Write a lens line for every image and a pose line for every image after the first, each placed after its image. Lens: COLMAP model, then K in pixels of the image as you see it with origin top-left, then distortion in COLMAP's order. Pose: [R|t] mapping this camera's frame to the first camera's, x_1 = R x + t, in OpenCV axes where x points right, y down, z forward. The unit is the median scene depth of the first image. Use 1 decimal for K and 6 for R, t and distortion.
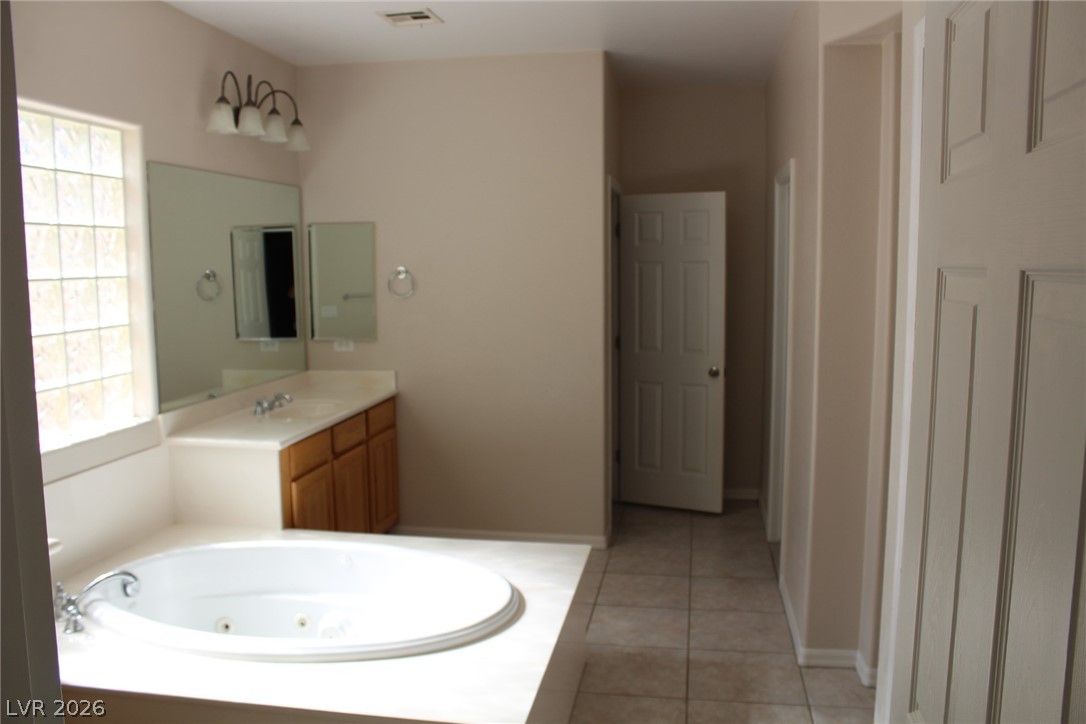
lens RADIAL K [[905.7, 0, 566.7], [0, 905.7, 369.4], [0, 0, 1]] dist [-0.167936, 0.137354]
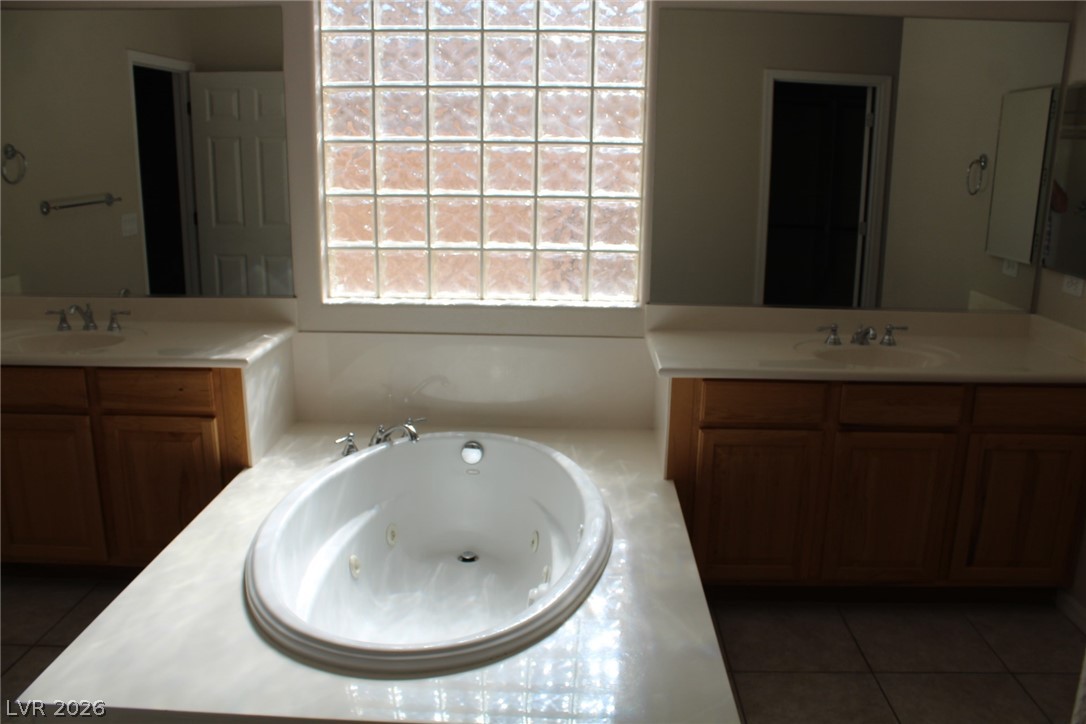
lens RADIAL K [[893.4, 0, 555.4], [0, 893.4, 365.4], [0, 0, 1]] dist [-0.167334, 0.142863]
pose [[0.111972, 0.244890, -0.963064, 0.382206], [-0.136081, 0.963807, 0.229257, -0.078254], [0.984350, 0.105384, 0.141244, 0.761858]]
